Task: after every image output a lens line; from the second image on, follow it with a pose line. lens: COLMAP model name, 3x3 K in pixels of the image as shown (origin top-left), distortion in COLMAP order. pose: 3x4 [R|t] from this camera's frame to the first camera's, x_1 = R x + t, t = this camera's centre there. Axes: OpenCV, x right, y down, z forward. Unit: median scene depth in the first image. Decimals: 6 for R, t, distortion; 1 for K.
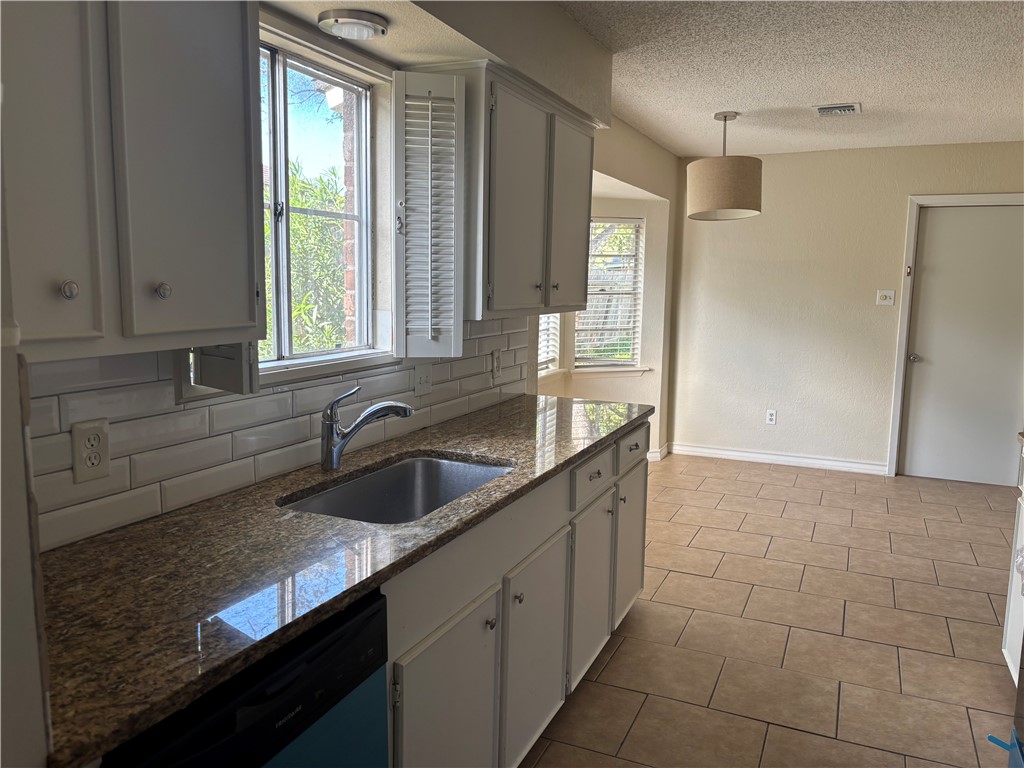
lens RADIAL K [[774.2, 0, 504.4], [0, 774.2, 381.7], [0, 0, 1]] dist [0.043988, -0.057647]
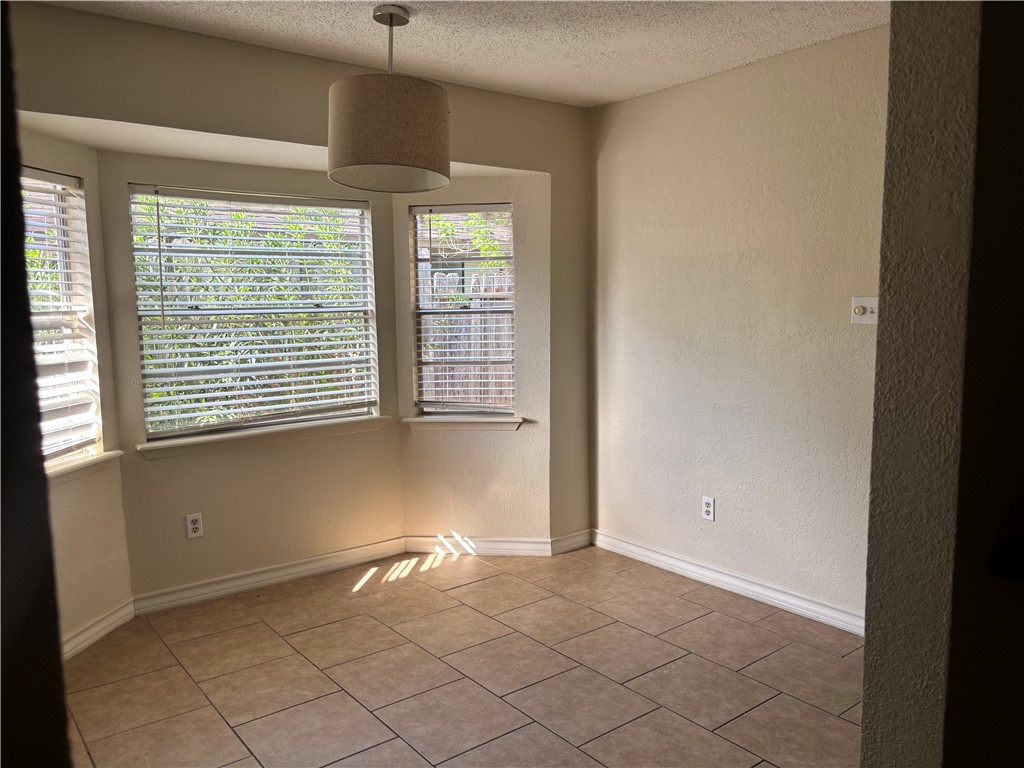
lens RADIAL K [[774.2, 0, 504.4], [0, 774.2, 381.7], [0, 0, 1]] dist [0.043988, -0.057647]
pose [[0.890679, 0.025707, -0.453905, 0.508631], [-0.038678, 0.999065, -0.019314, -0.038948], [0.452985, 0.034759, 0.890841, 0.401699]]
